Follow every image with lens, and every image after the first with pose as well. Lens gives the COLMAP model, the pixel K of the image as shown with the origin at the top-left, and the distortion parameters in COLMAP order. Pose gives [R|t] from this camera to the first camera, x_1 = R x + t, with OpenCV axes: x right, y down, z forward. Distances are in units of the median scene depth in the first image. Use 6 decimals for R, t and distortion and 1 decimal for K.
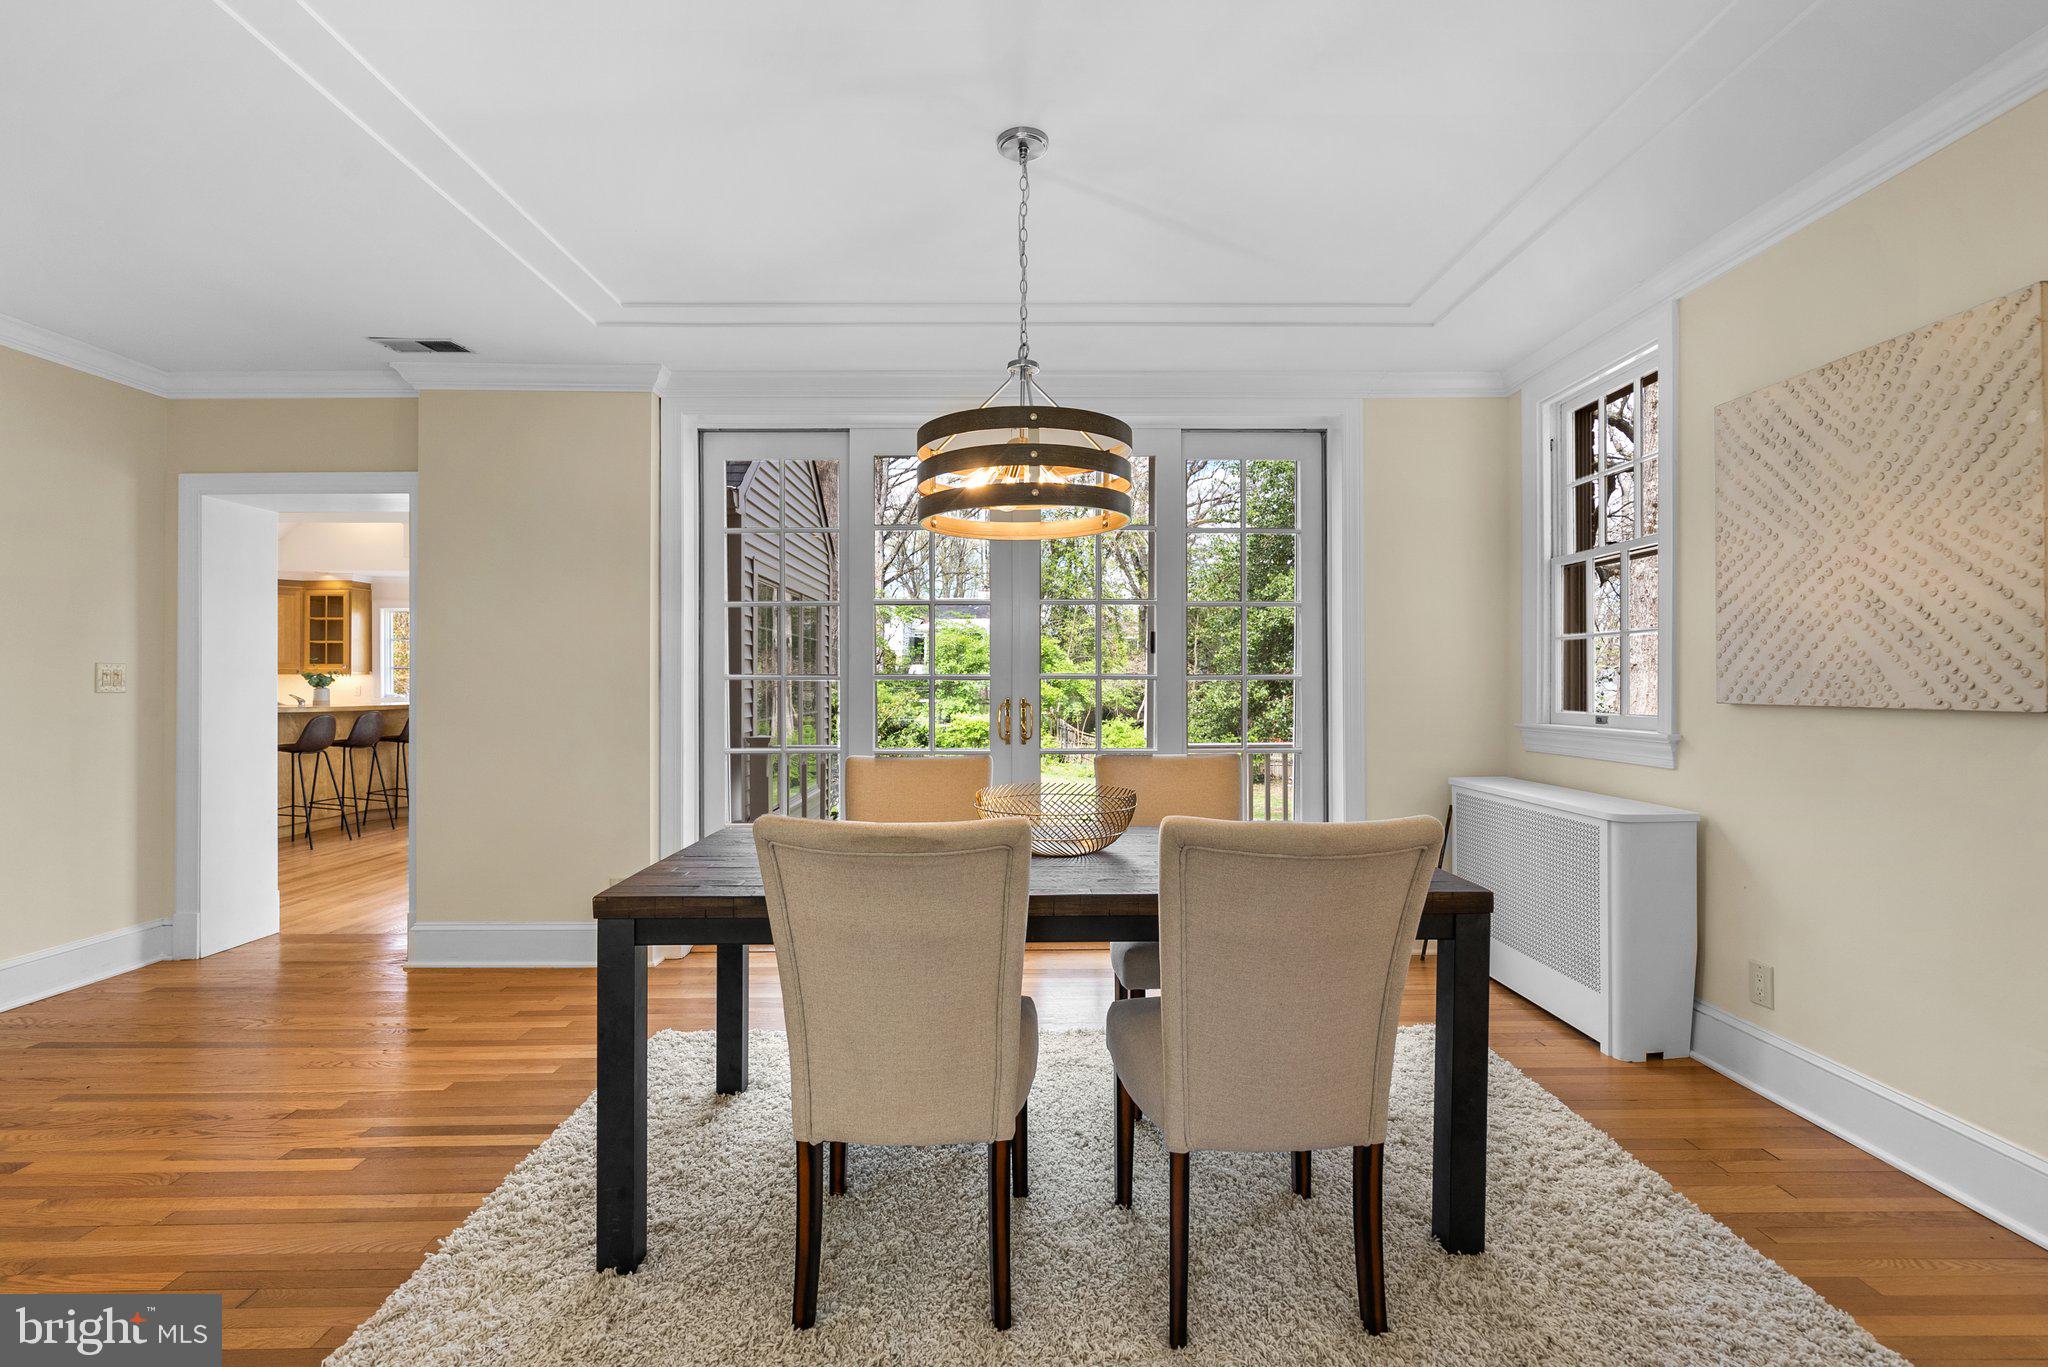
lens RADIAL K [[943.3, 0, 1014.2], [0, 943.3, 681.1], [0, 0, 1]] dist [0.003441, -0.000517]
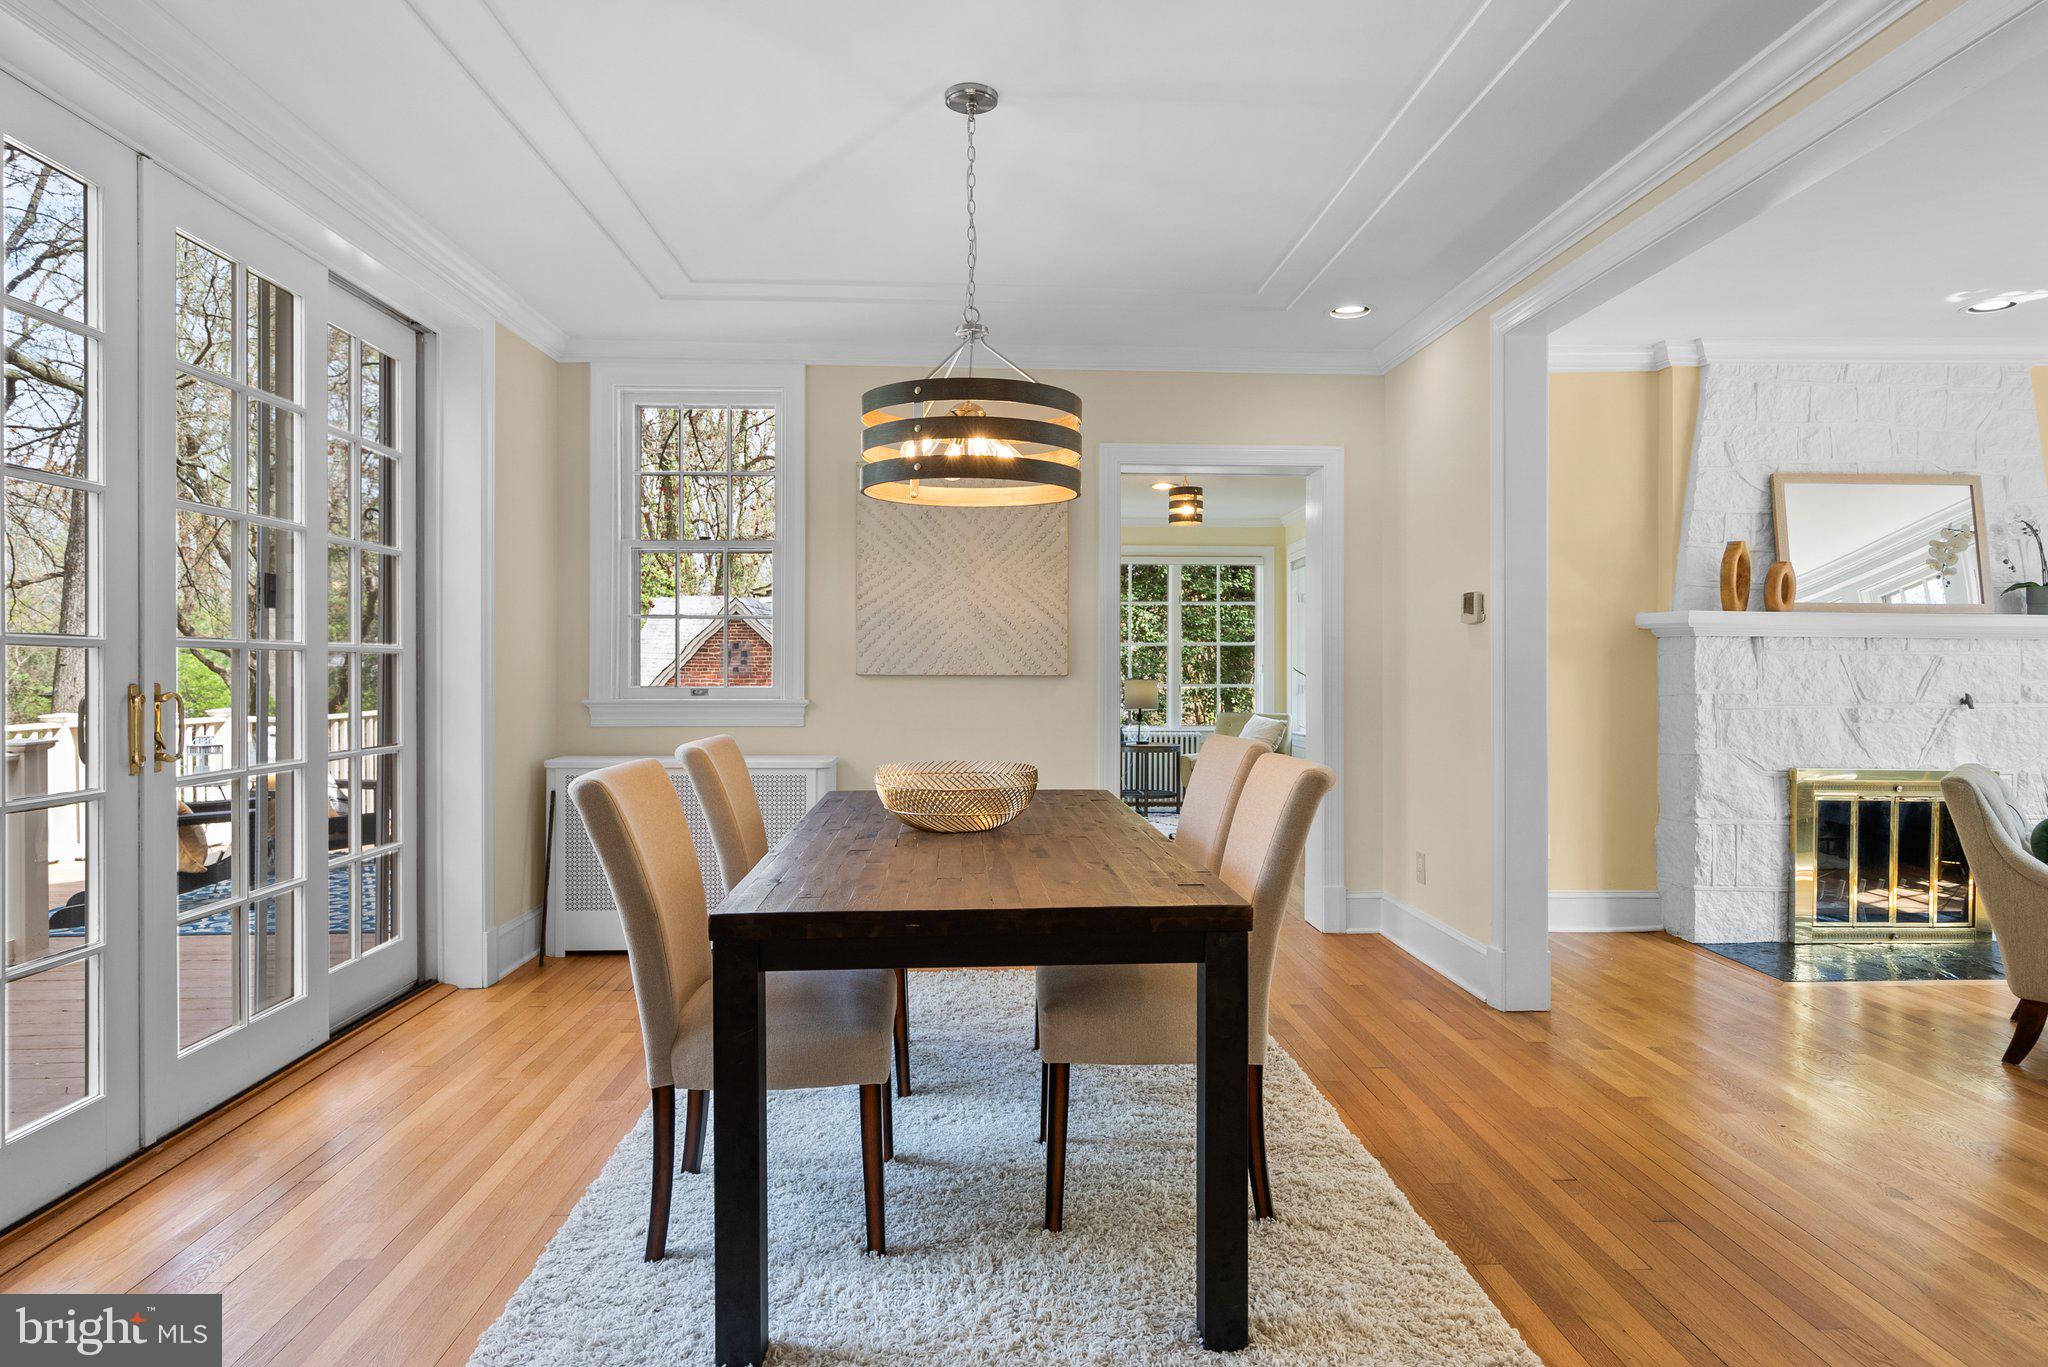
lens RADIAL K [[1142.8, 0, 1025.9], [0, 1142.8, 665.4], [0, 0, 1]] dist [0.014134, -0.000294]
pose [[-0.033976, -0.002441, 0.999420, -1.030207], [-0.005964, 0.999980, 0.002240, 0.004814], [-0.999405, -0.005884, -0.033990, 0.870648]]
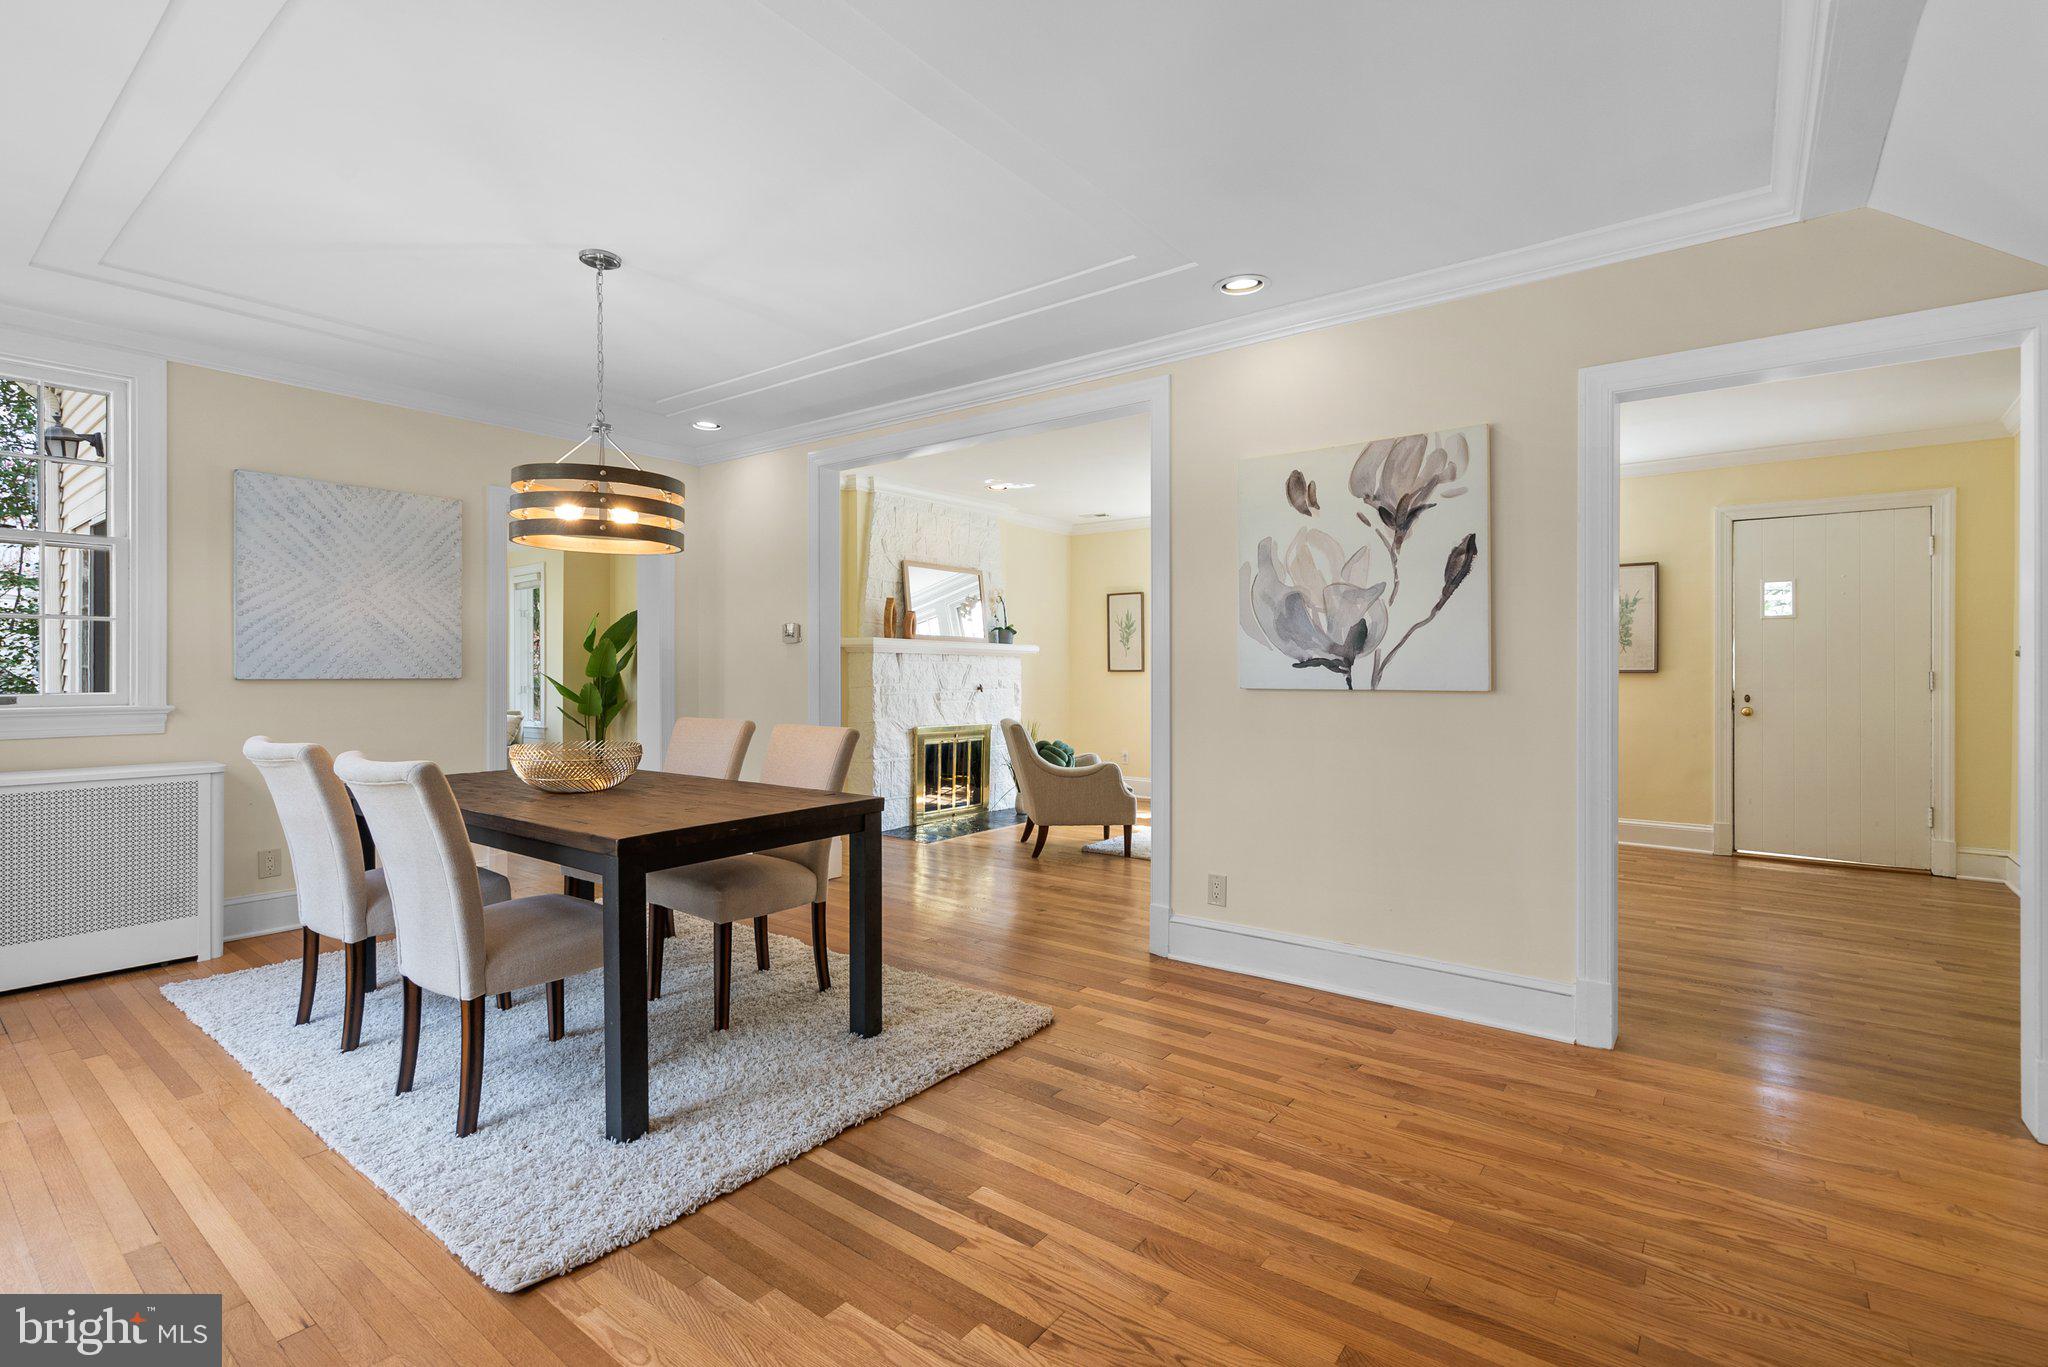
lens RADIAL K [[943.3, 0, 1019.5], [0, 943.3, 671.8], [0, 0, 1]] dist [0.003441, -0.000517]
pose [[-0.782965, -0.003759, 0.622054, -1.136393], [-0.004700, 0.999989, 0.000127, 0.006664], [-0.622048, -0.002824, -0.782974, 1.486756]]
